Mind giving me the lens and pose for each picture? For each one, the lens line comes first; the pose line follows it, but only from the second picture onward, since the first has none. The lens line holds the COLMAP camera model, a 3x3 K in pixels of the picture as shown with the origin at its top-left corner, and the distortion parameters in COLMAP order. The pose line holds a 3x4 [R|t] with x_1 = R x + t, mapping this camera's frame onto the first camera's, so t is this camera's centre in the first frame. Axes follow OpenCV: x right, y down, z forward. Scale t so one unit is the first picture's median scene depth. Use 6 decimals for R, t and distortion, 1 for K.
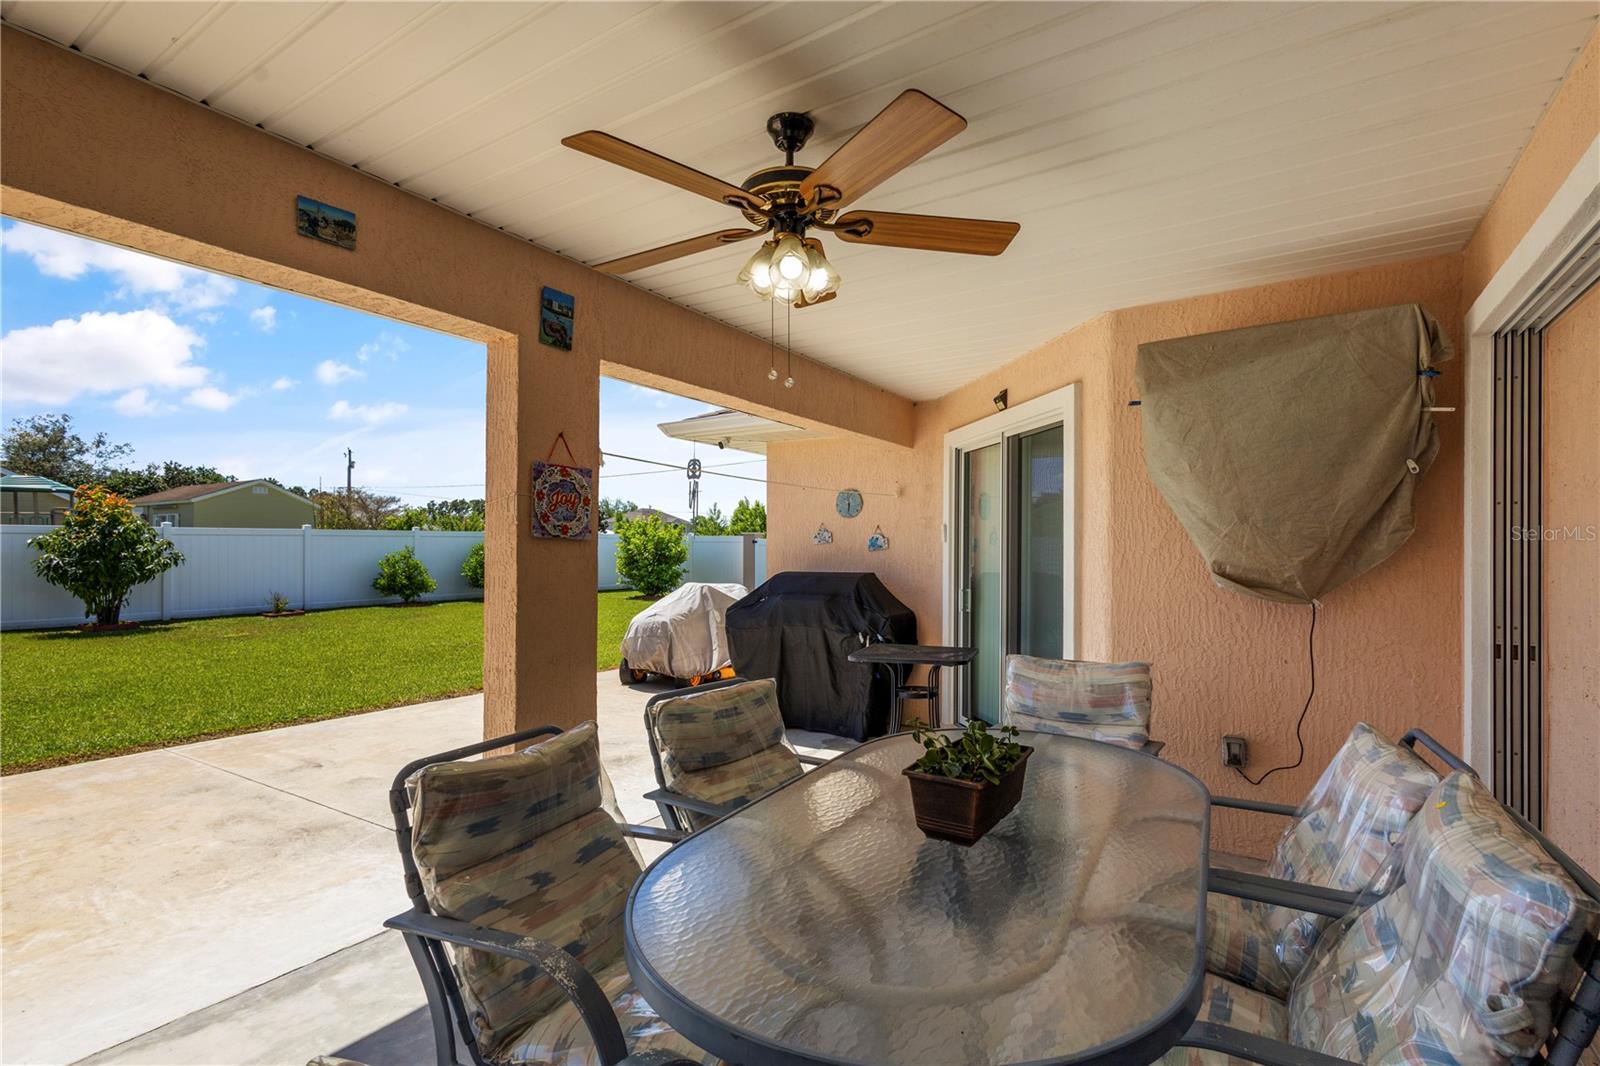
lens RADIAL K [[741.5, 0, 806.1], [0, 741.5, 543.0], [0, 0, 1]] dist [0.003395, 0.000659]
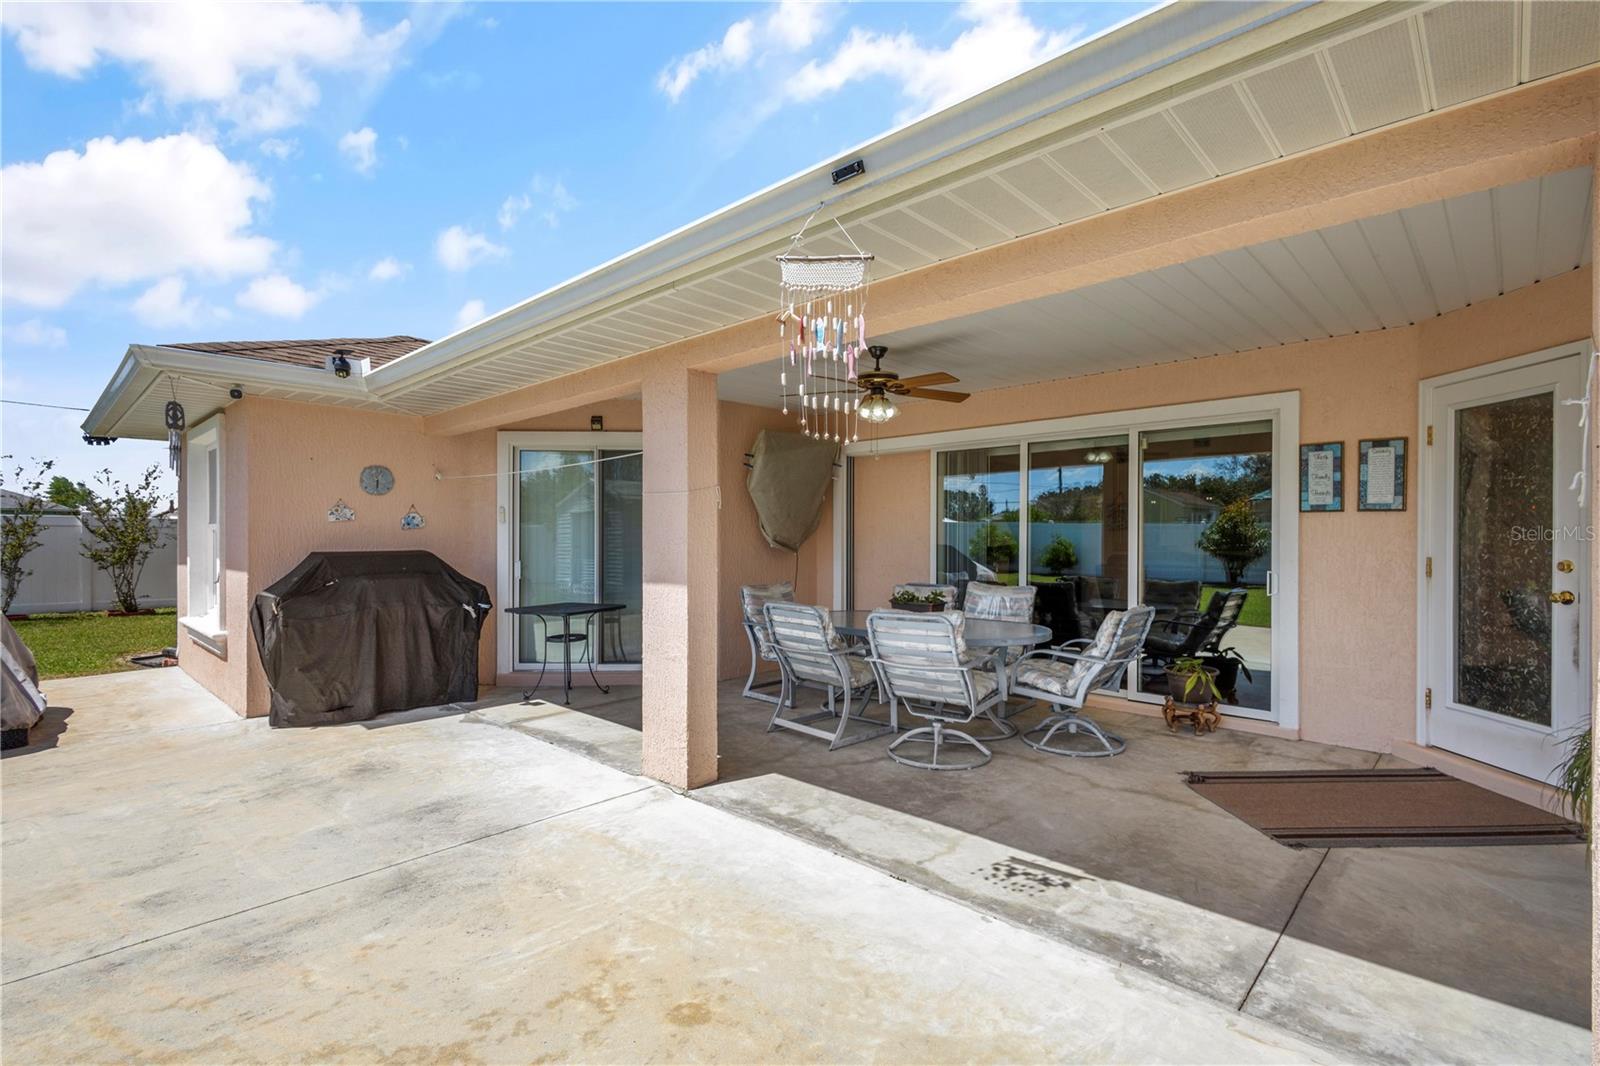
lens RADIAL K [[741.5, 0, 803.0], [0, 741.5, 534.6], [0, 0, 1]] dist [0.003395, 0.000659]
pose [[0.196561, -0.005476, 0.980476, -1.314912], [-0.010065, 0.999920, 0.007603, 0.007681], [-0.980440, -0.011363, 0.196490, 0.427652]]
